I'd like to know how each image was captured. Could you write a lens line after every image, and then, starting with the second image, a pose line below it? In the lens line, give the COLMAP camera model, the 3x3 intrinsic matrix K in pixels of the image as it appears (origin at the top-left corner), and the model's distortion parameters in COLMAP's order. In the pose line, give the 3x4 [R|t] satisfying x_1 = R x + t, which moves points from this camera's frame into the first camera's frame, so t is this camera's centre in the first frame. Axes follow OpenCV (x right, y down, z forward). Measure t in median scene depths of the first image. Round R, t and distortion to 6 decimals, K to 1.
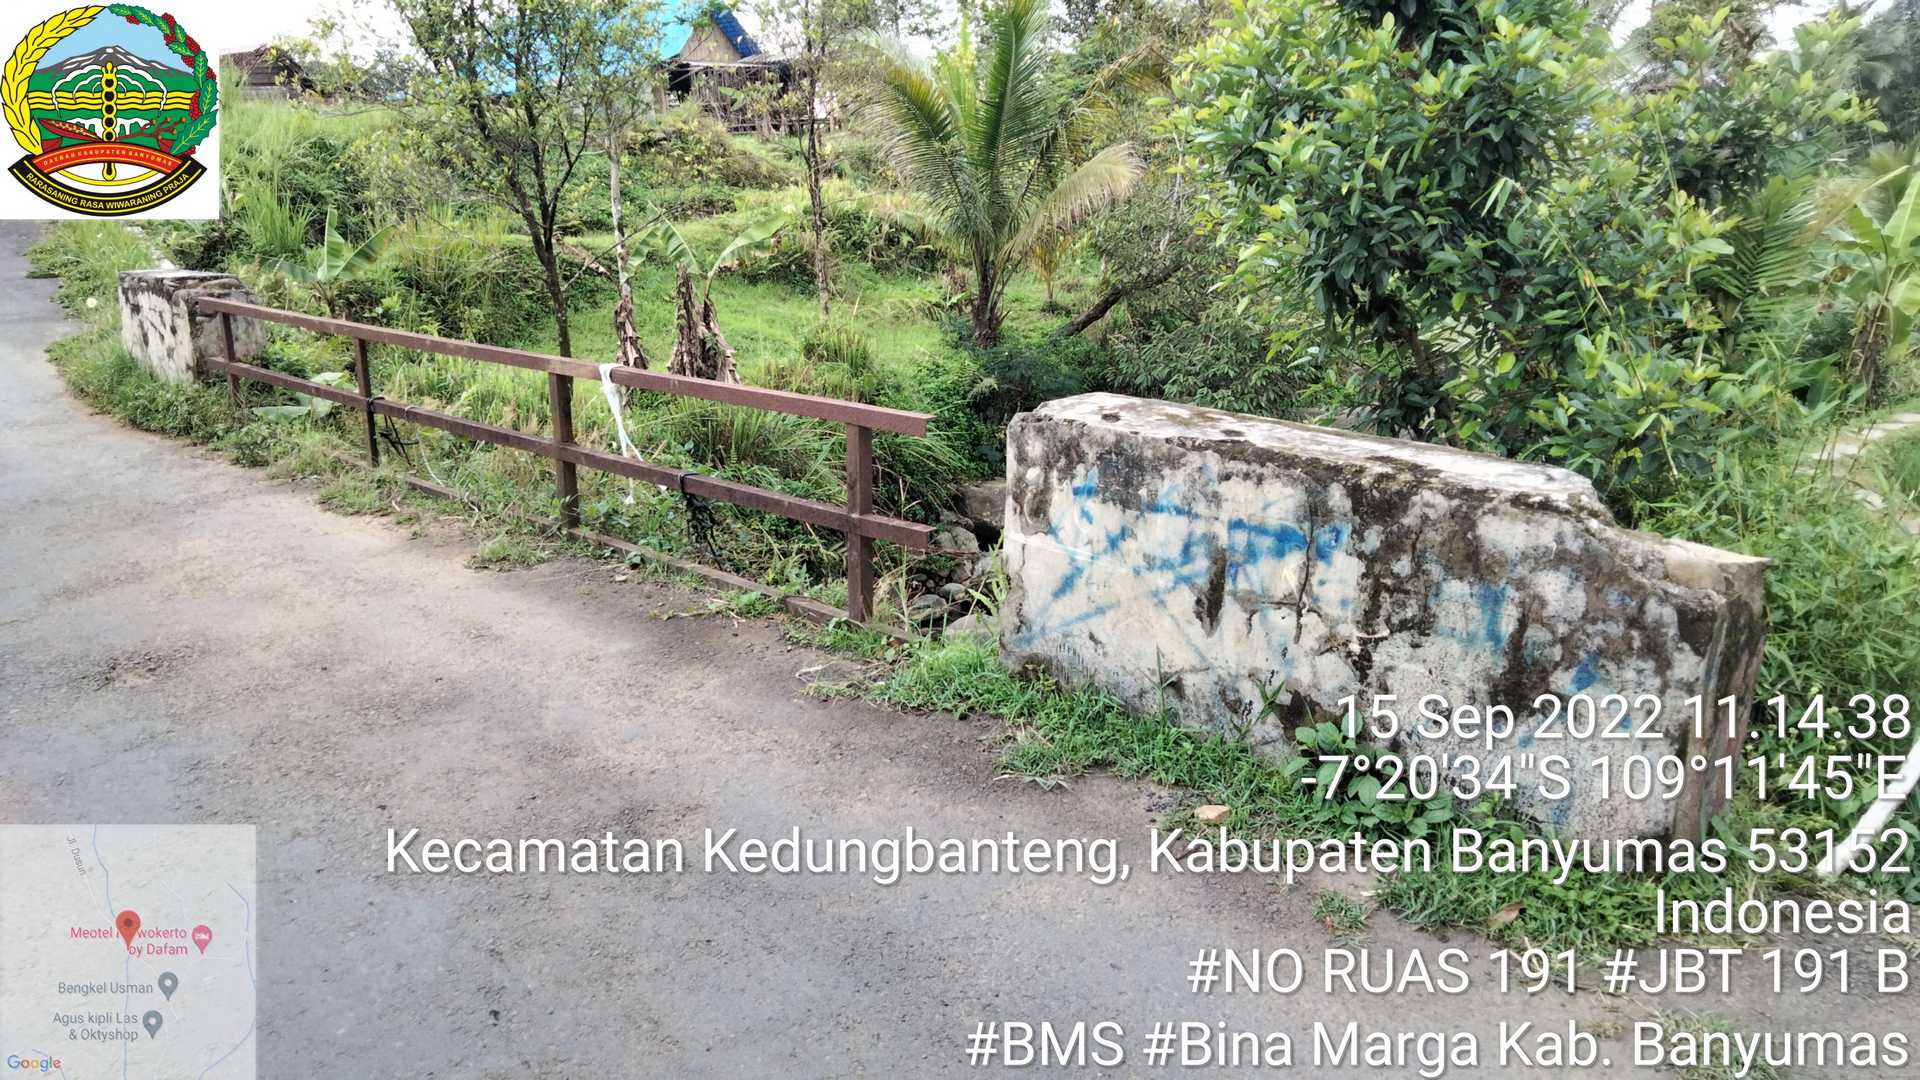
lens RADIAL K [[1383.5, 0, 960.0], [0, 1383.5, 540.0], [0, 0, 1]] dist [-0.007079, 0.002832]
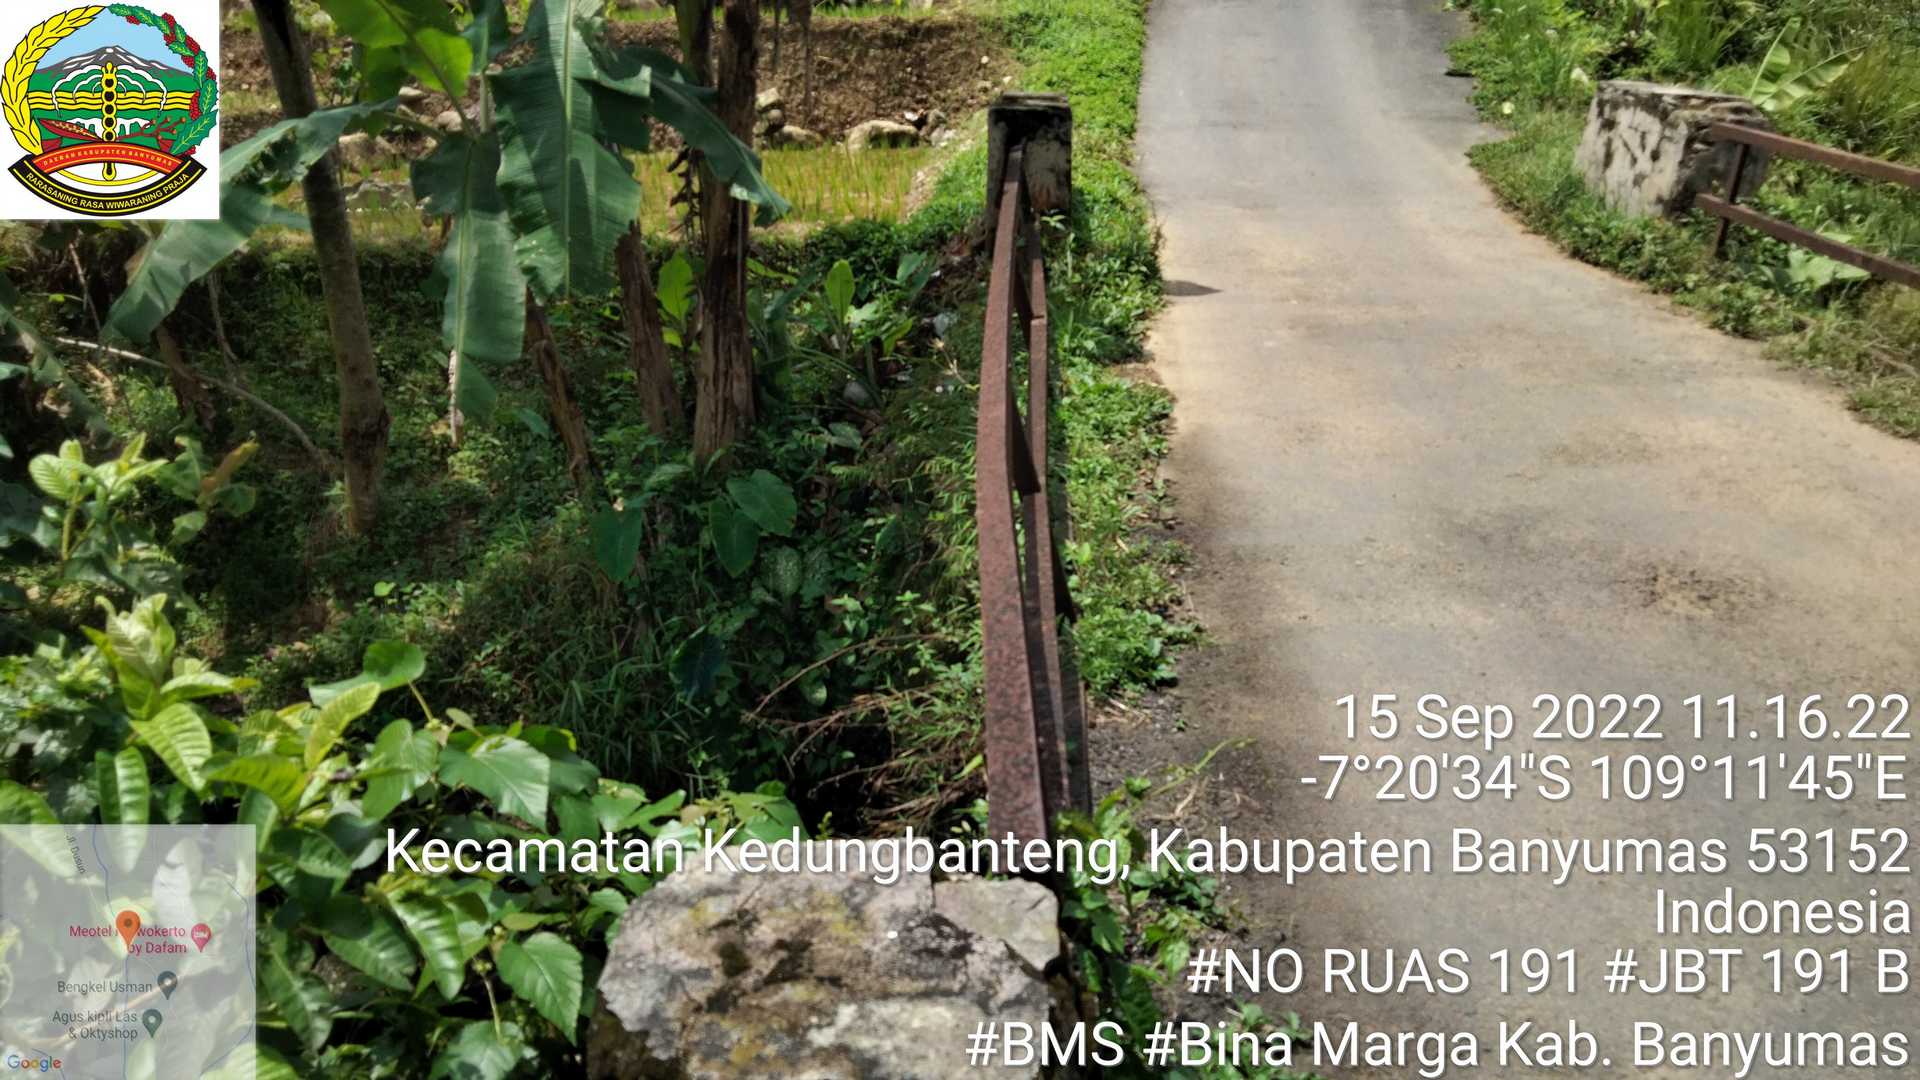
lens RADIAL K [[1383.5, 0, 960.0], [0, 1383.5, 540.0], [0, 0, 1]] dist [-0.007079, 0.002832]
pose [[0.665214, 0.313018, -0.677872, -0.192964], [-0.226808, 0.949694, 0.215963, -0.008265], [0.711370, 0.010085, 0.702745, 0.067324]]
